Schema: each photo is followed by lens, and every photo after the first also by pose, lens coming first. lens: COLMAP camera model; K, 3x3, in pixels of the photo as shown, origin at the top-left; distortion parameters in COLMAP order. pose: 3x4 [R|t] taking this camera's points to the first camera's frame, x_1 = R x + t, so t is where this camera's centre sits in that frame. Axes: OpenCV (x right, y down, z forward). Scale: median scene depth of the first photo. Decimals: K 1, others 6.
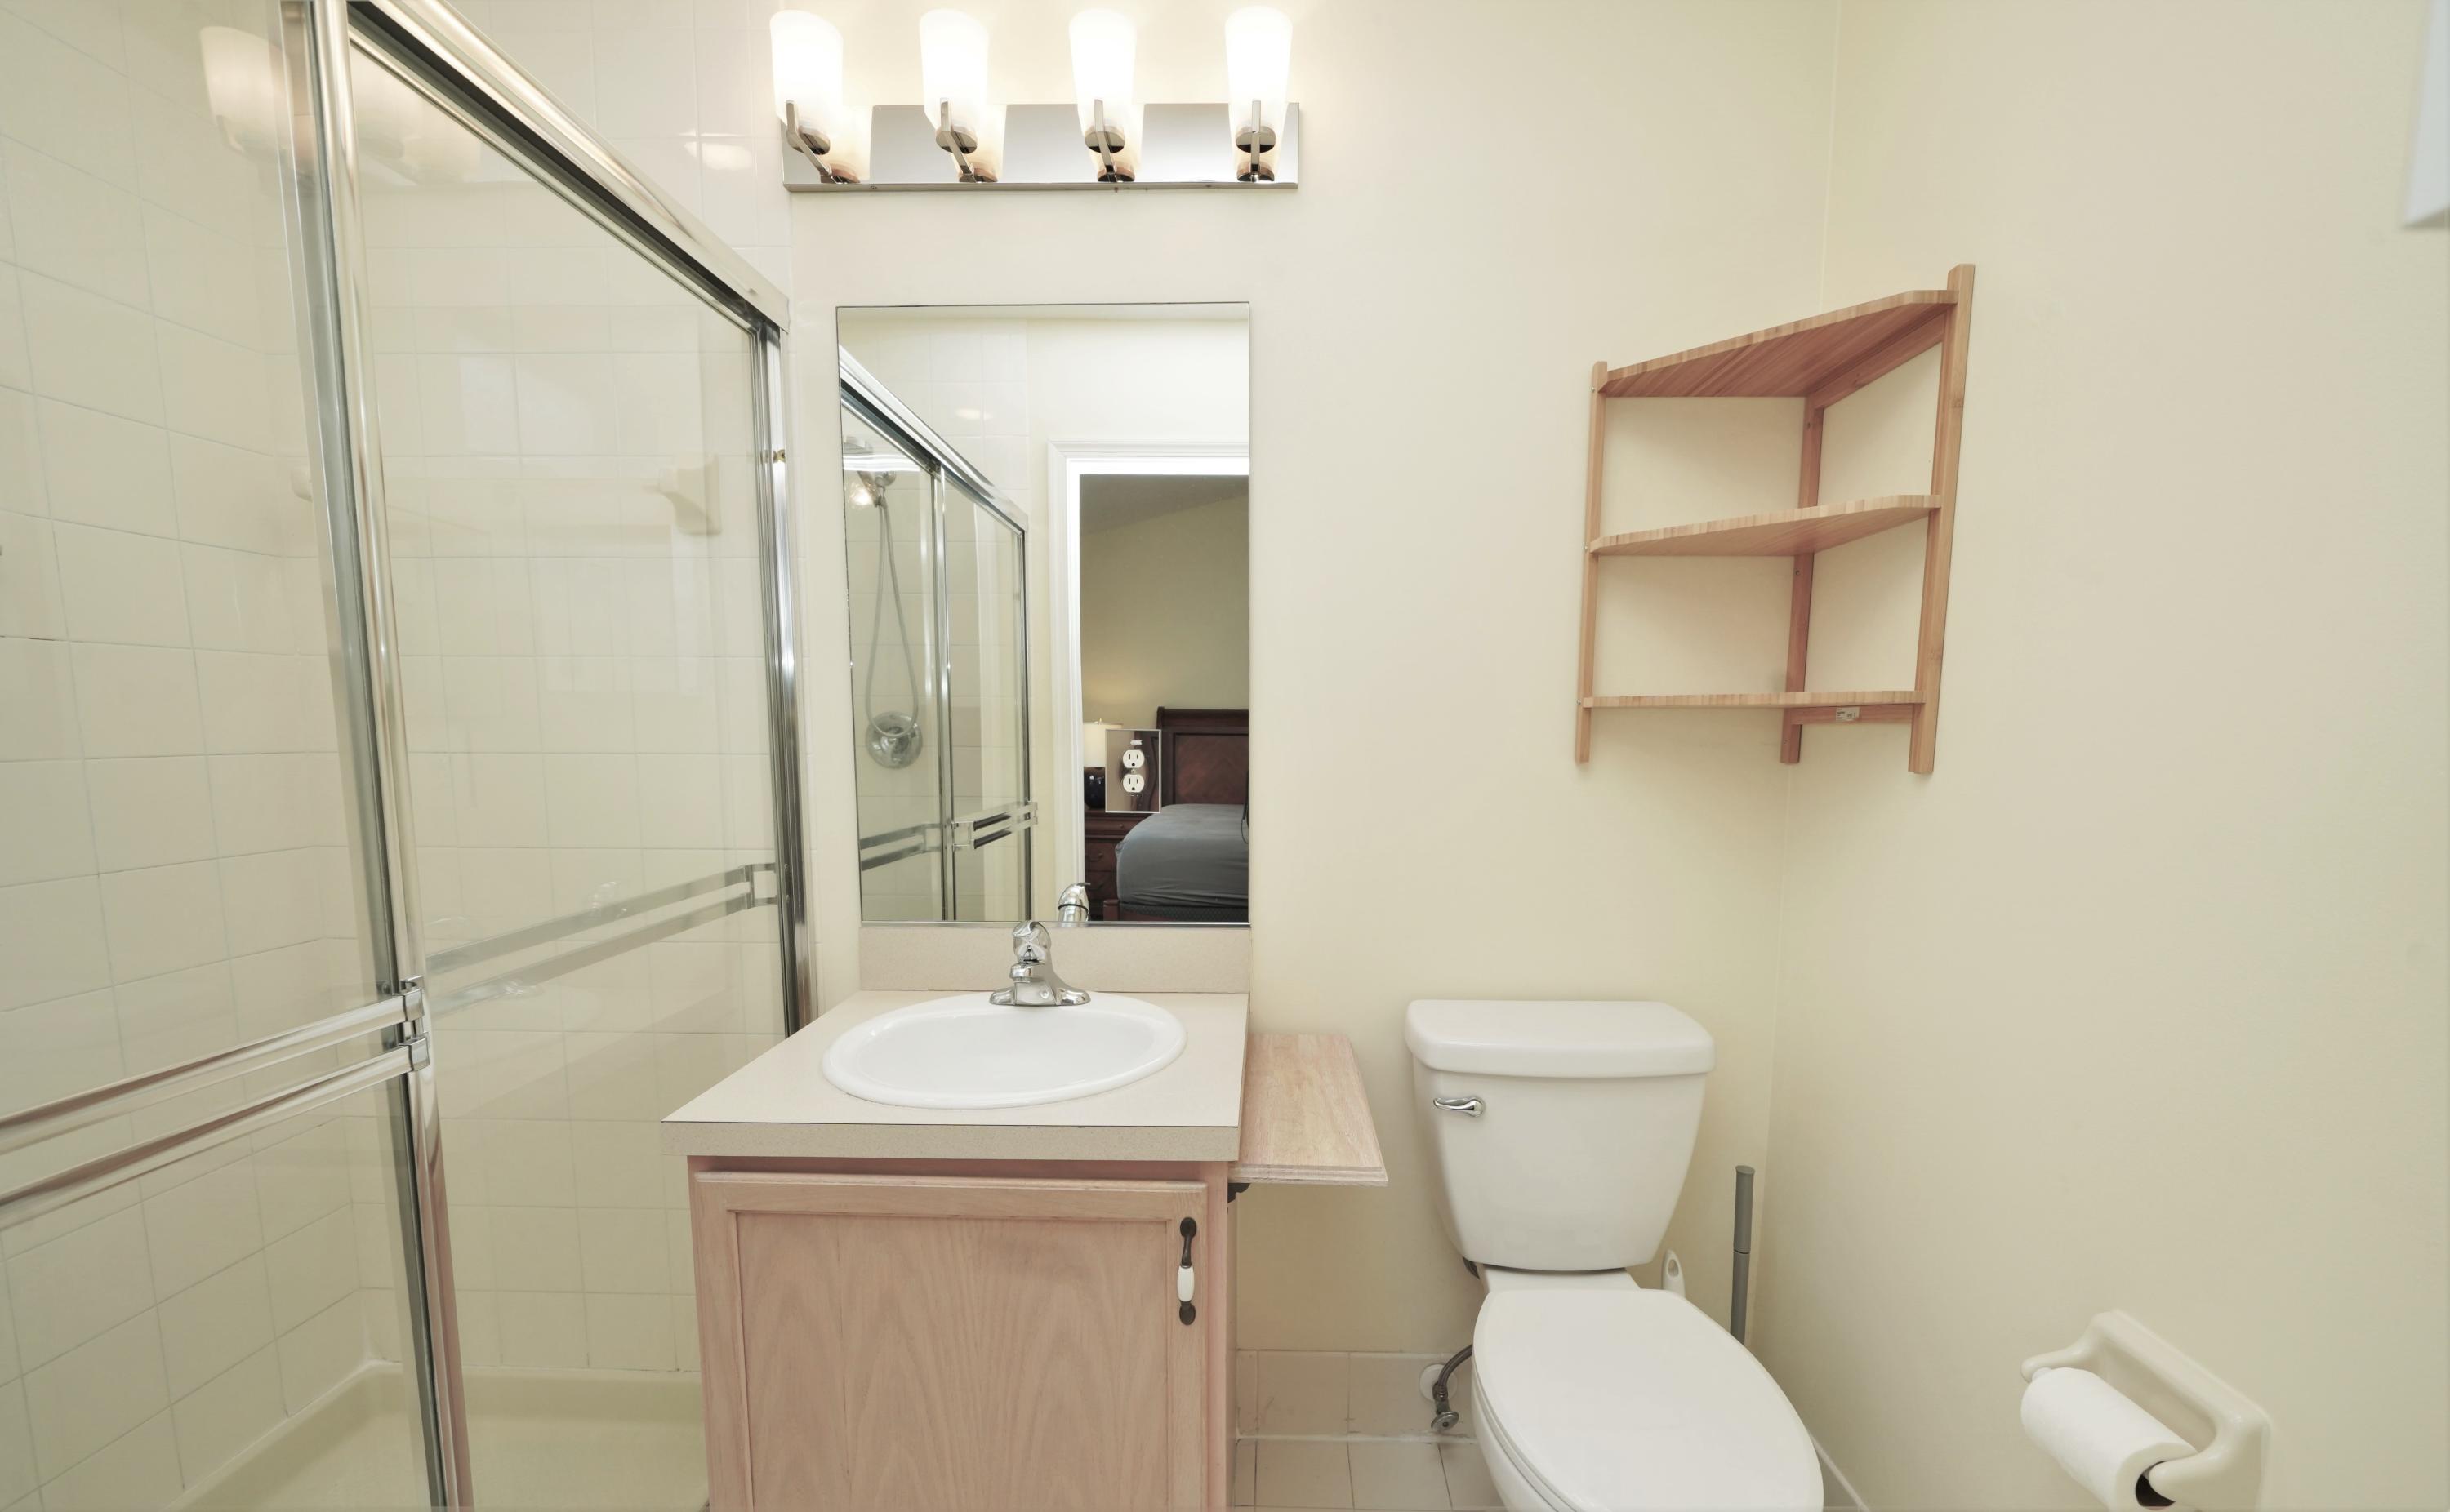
lens RADIAL K [[1015.0, 0, 1230.1], [0, 1015.0, 832.9], [0, 0, 1]] dist [0.000037, 0.000069]
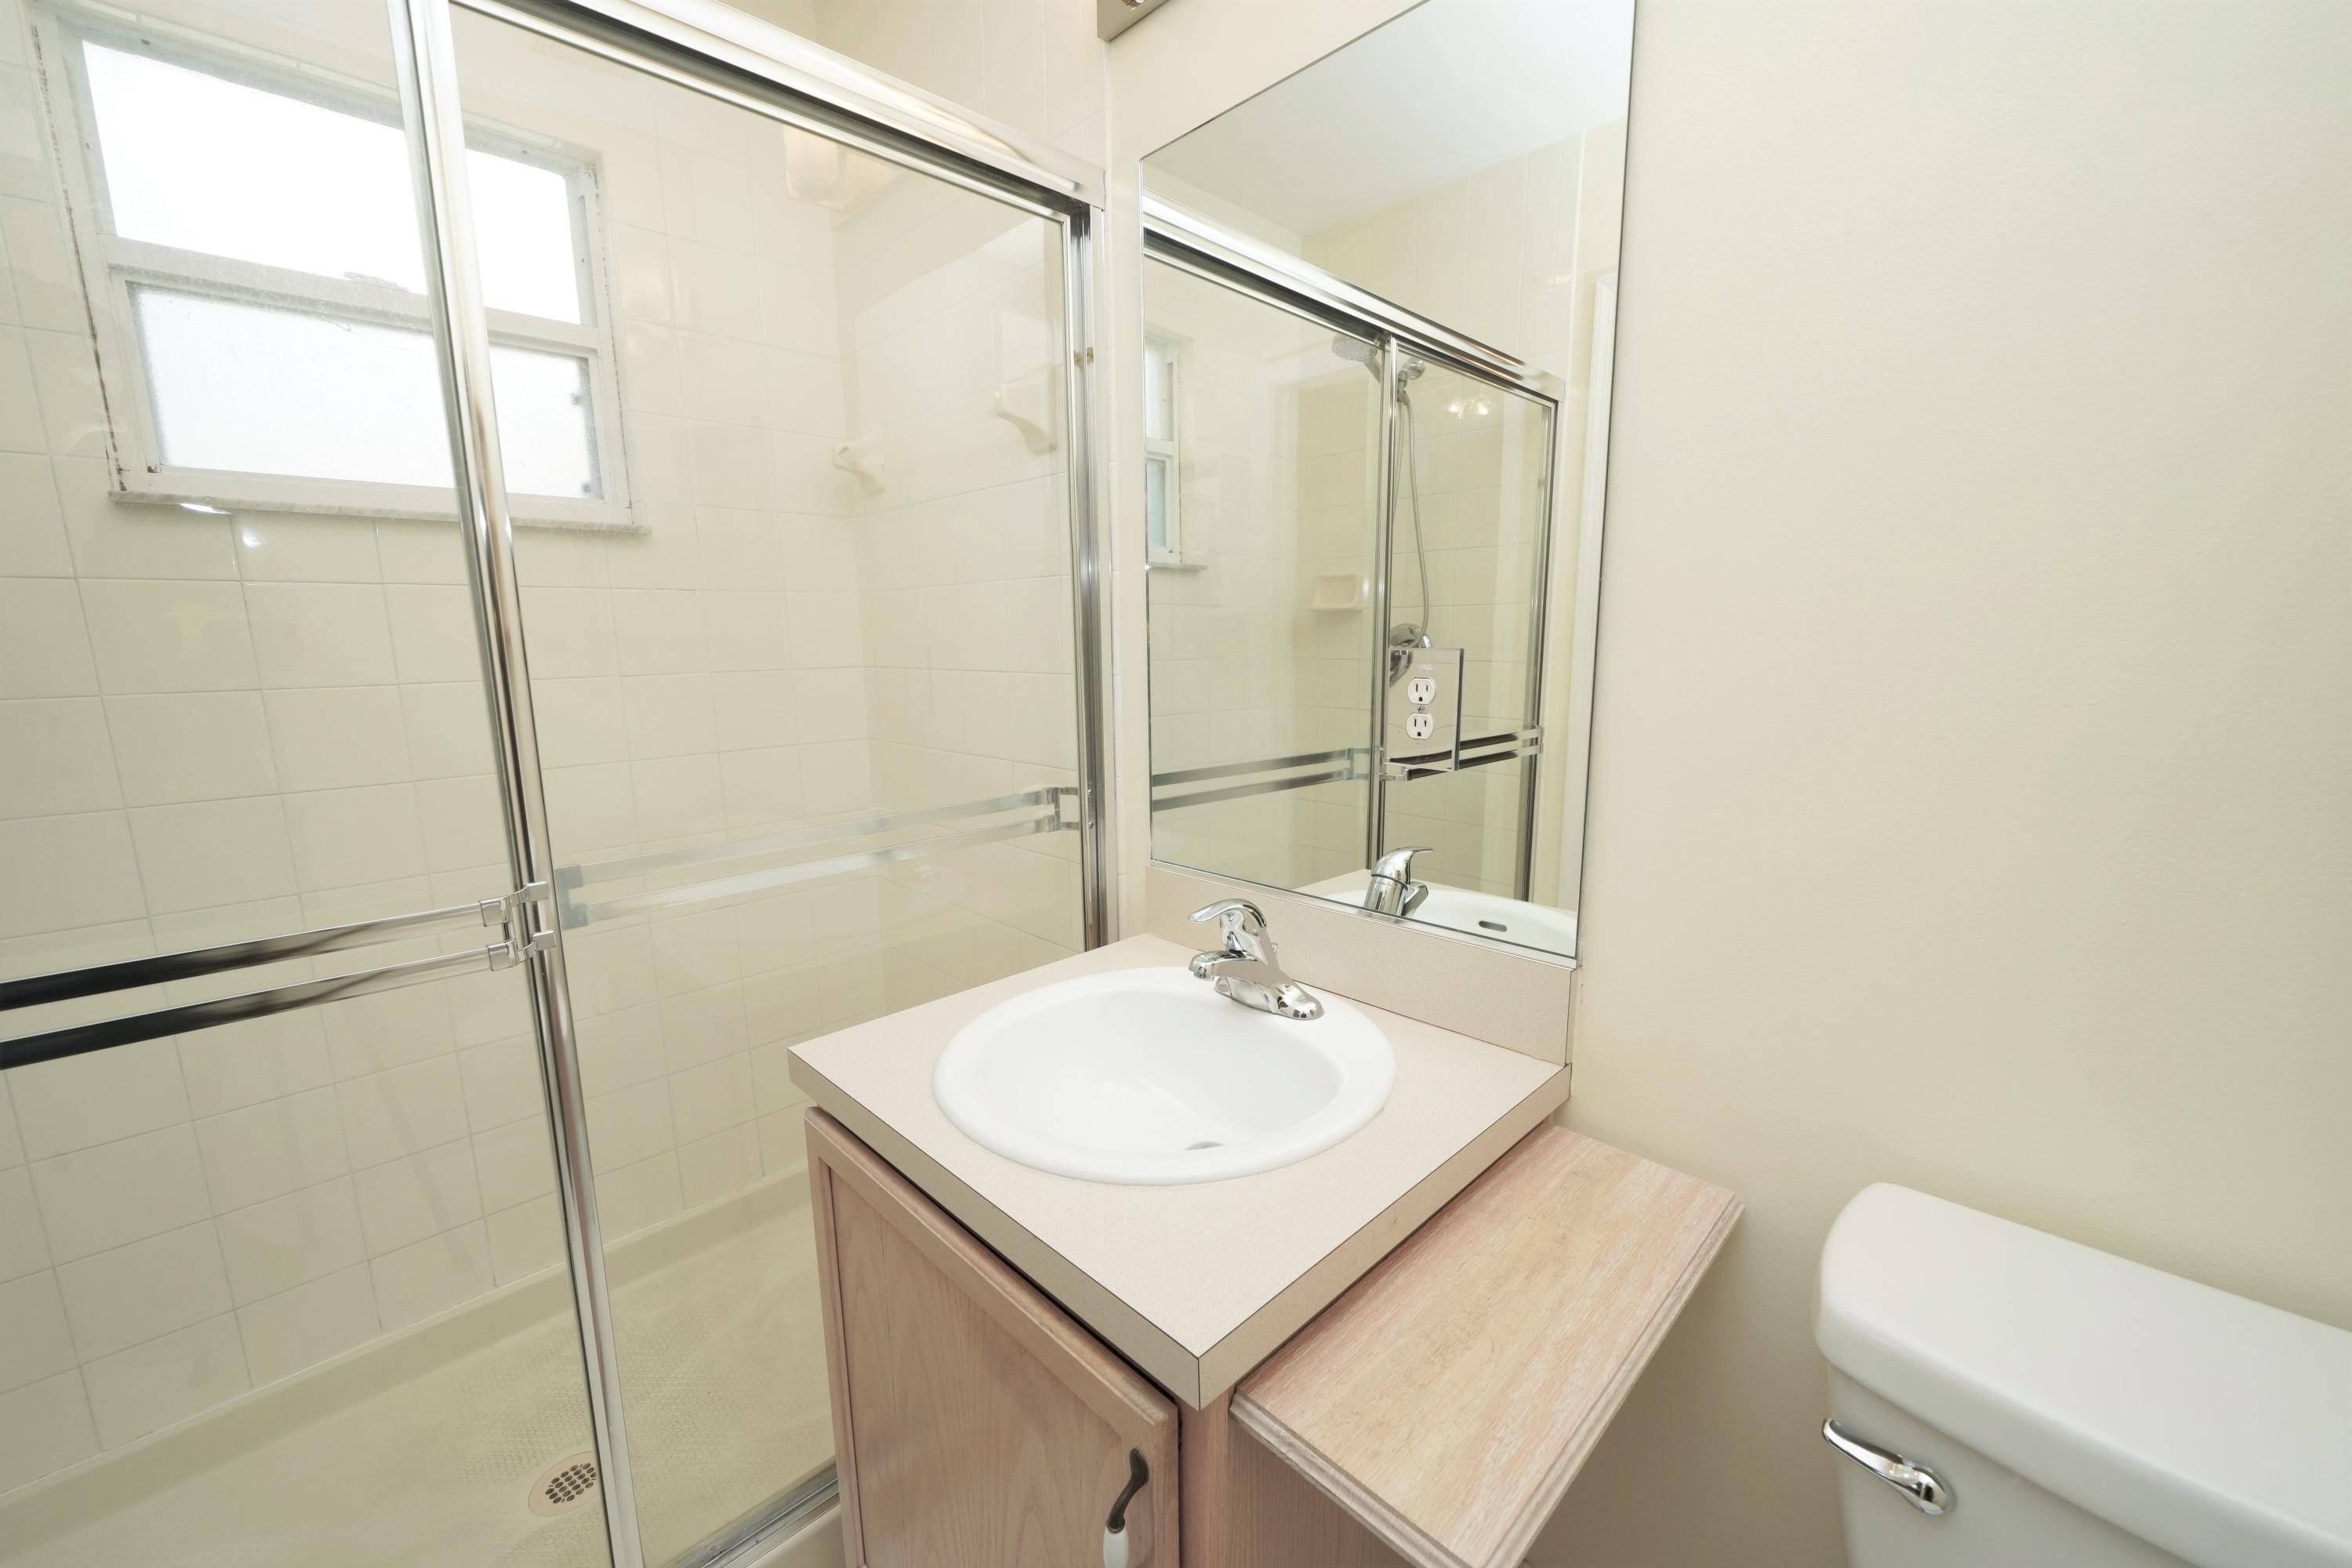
lens RADIAL K [[917.4, 0, 1176.0], [0, 917.4, 784.0], [0, 0, 1]] dist [-0.000186, -0.000010]
pose [[0.728655, 0.103922, -0.676951, 0.217329], [-0.062313, 0.994381, 0.085579, -0.055371], [0.682041, -0.020175, 0.731036, 0.420720]]
